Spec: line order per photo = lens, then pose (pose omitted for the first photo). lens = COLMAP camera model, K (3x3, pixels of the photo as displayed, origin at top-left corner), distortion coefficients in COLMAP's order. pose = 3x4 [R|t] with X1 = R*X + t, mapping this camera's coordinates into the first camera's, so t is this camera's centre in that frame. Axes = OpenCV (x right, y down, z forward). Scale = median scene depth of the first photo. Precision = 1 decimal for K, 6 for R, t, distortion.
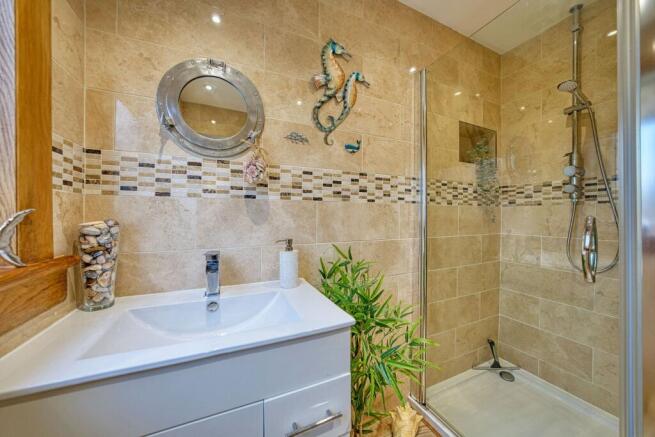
lens RADIAL K [[236.0, 0, 326.6], [0, 236.0, 212.7], [0, 0, 1]] dist [0.000136, 0.000347]
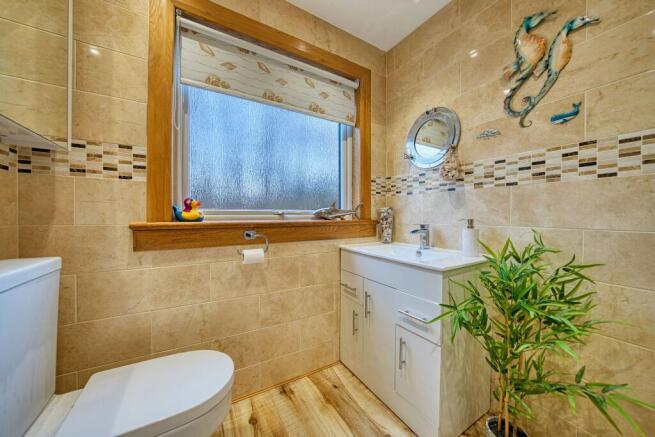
lens RADIAL K [[228.3, 0, 325.2], [0, 228.3, 215.6], [0, 0, 1]] dist [0.000055, 0.000237]
pose [[0.124058, 0.002867, -0.992271, 0.867854], [0.003018, 0.999990, 0.003267, 0.076413], [0.992270, -0.003400, 0.124048, 0.059851]]
